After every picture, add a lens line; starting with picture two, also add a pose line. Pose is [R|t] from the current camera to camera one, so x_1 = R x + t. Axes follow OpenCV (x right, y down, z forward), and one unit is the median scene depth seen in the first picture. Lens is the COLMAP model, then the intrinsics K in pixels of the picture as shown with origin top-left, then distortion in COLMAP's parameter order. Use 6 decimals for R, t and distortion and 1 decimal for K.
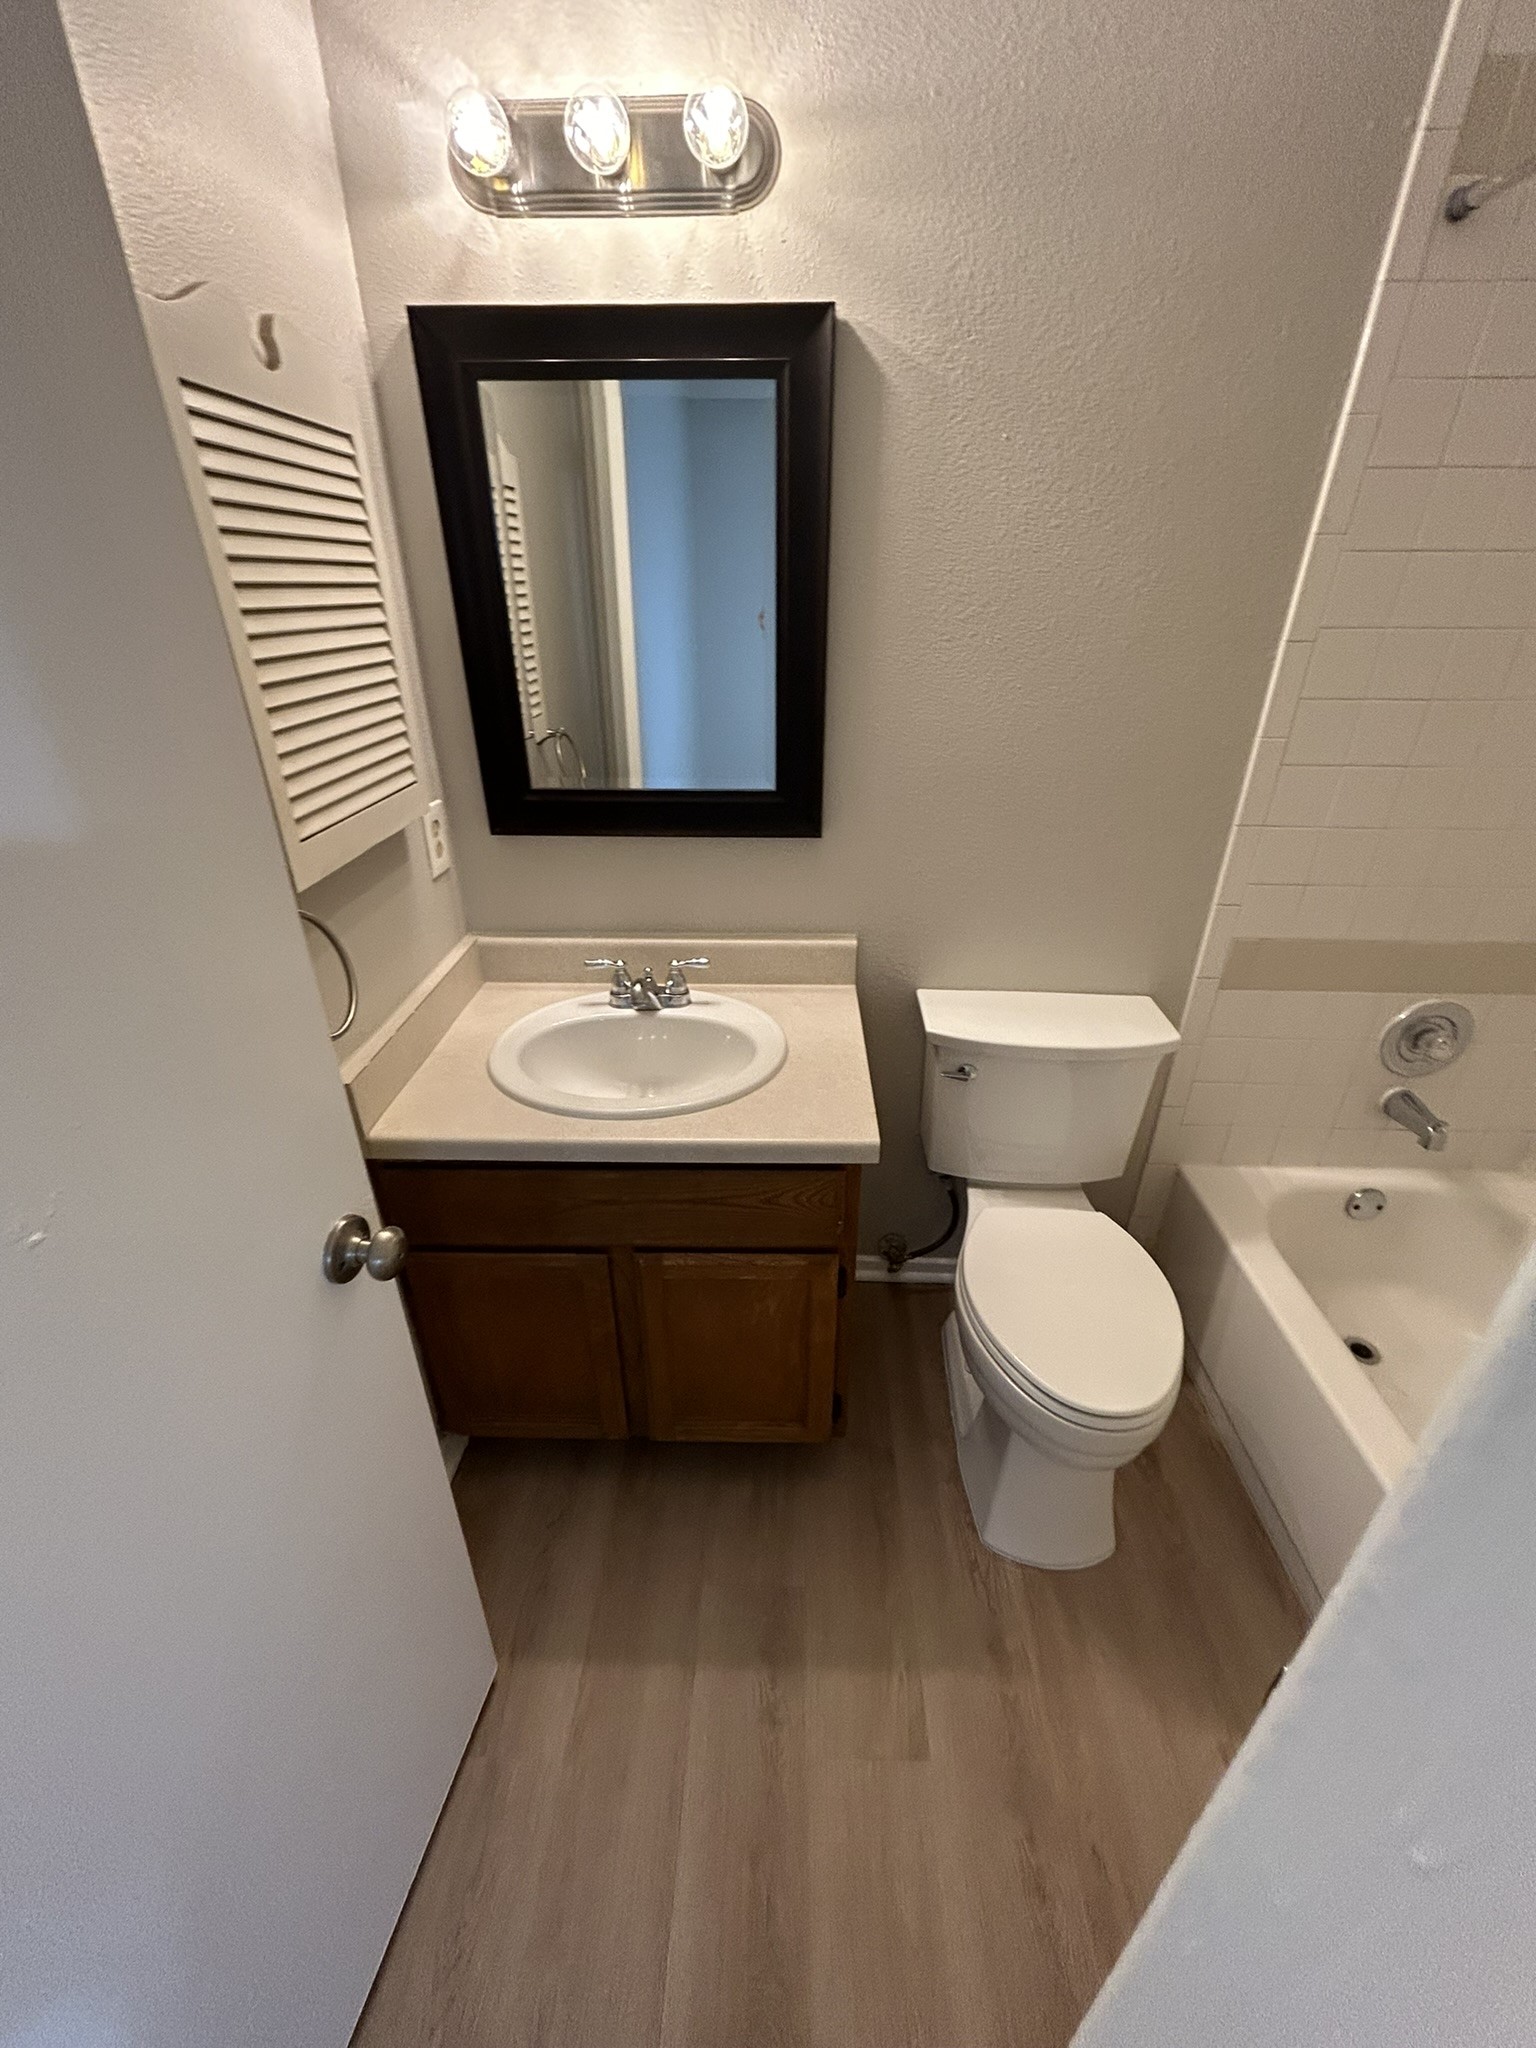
lens RADIAL K [[832.9, 0, 757.3], [0, 832.9, 1027.2], [0, 0, 1]] dist [-0.004759, 0.000853]
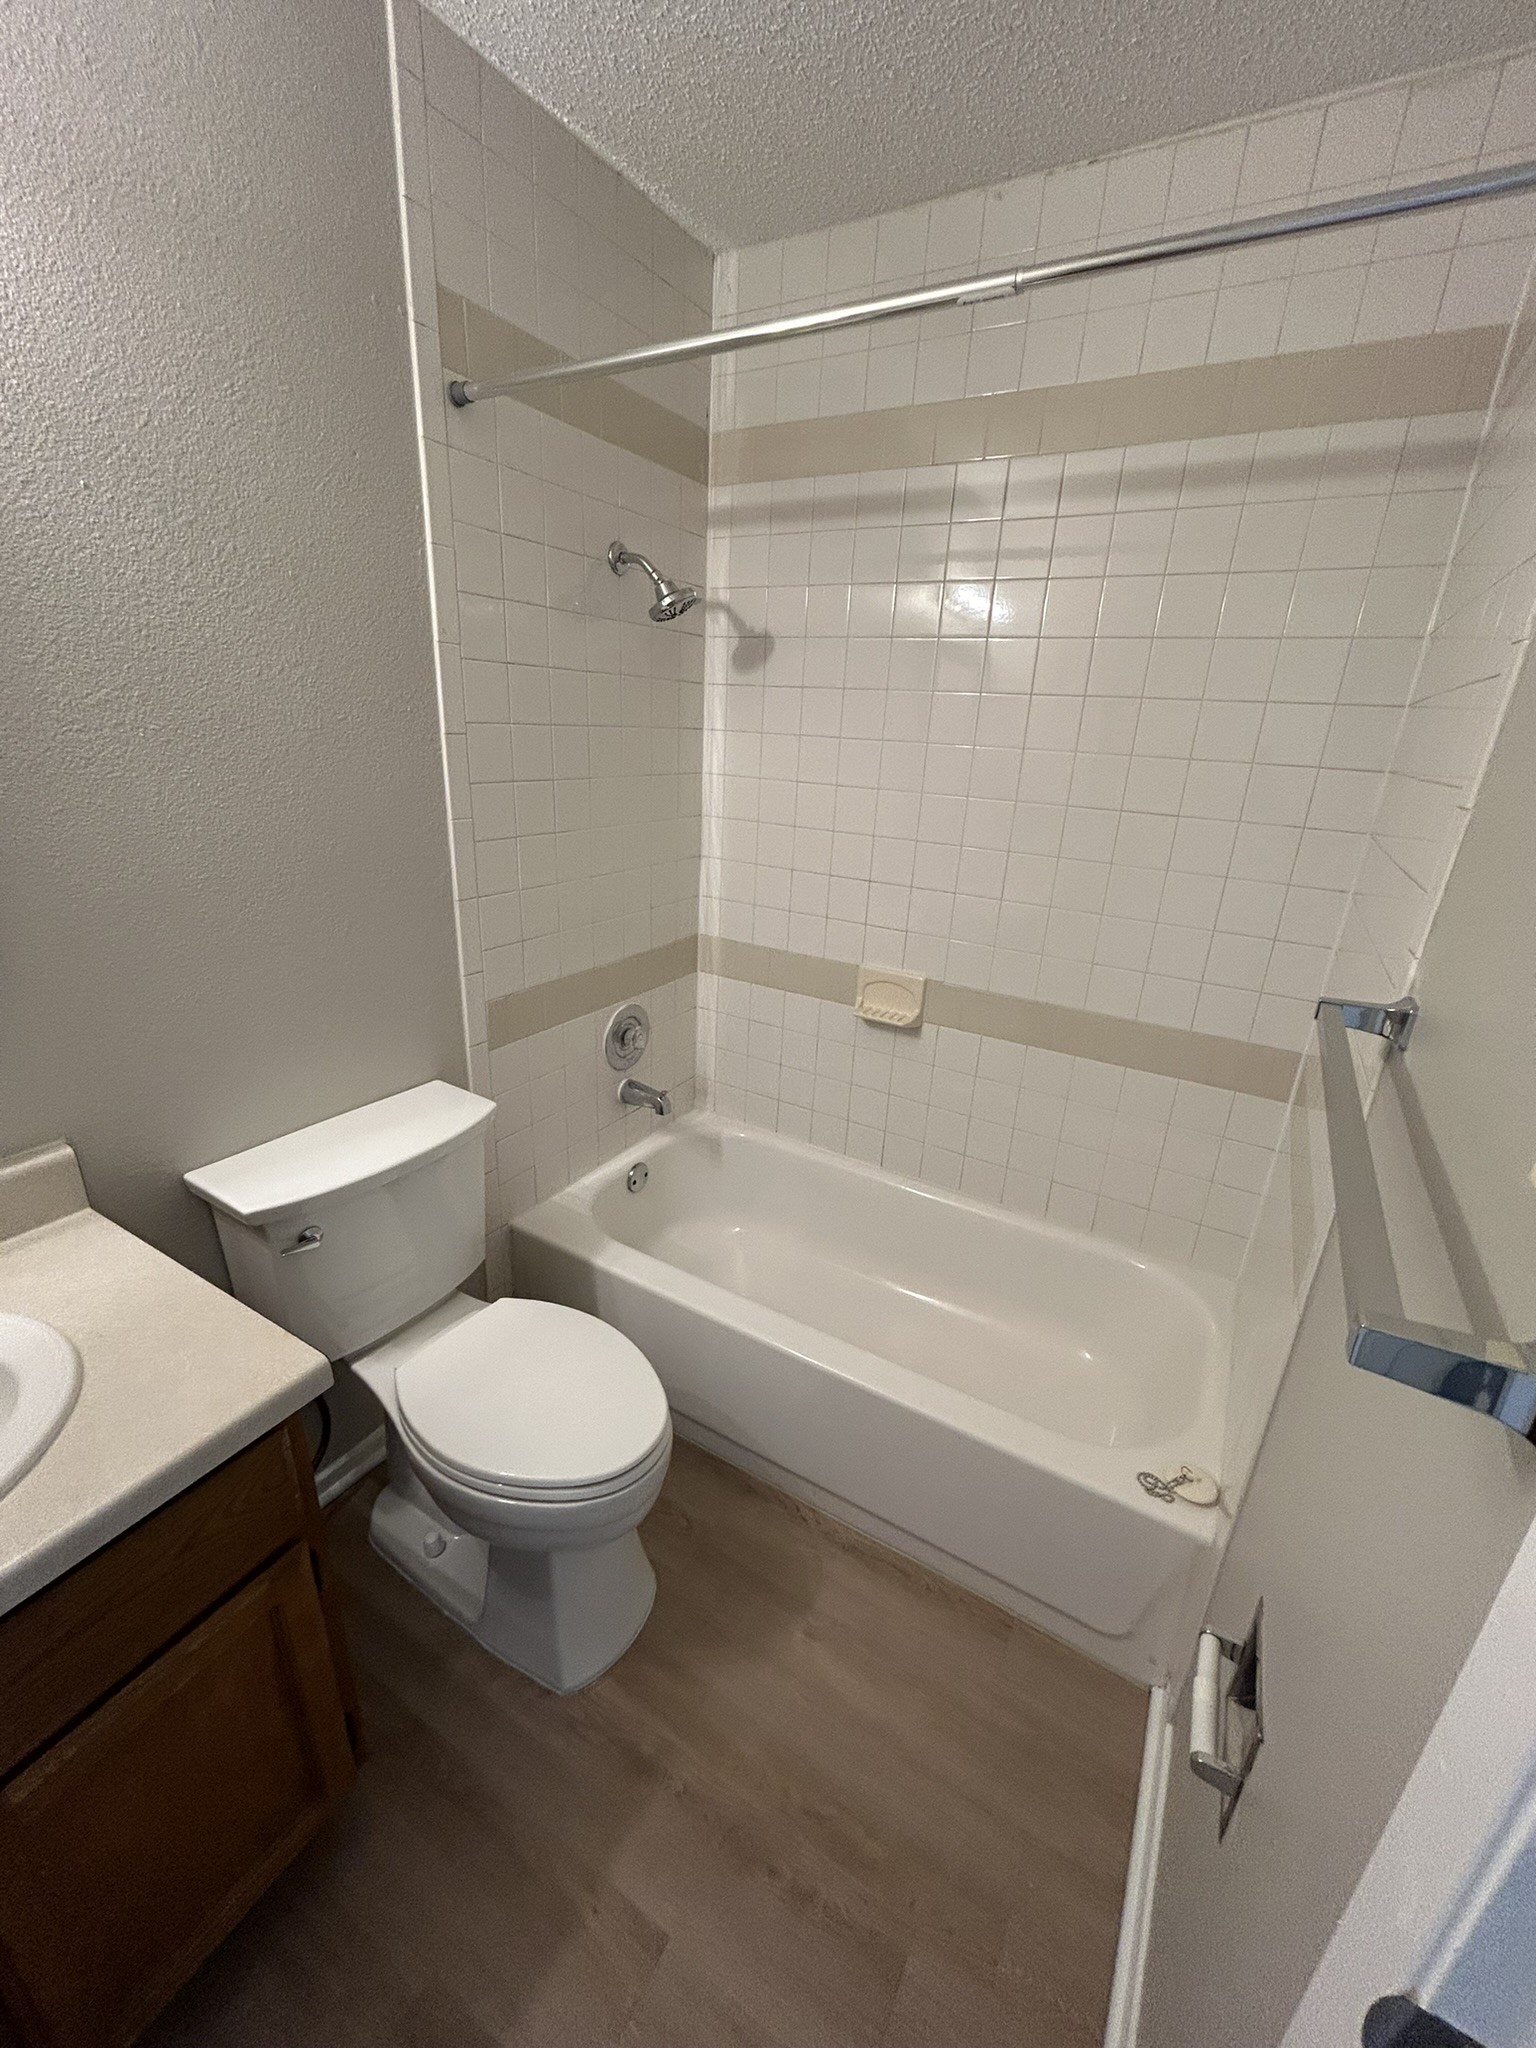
lens RADIAL K [[832.9, 0, 783.3], [0, 832.9, 1025.5], [0, 0, 1]] dist [-0.004759, 0.000853]
pose [[0.463289, -0.284059, 0.839448, -0.153013], [0.373722, 0.921513, 0.105572, -0.048059], [-0.803551, 0.264810, 0.533086, 0.127705]]
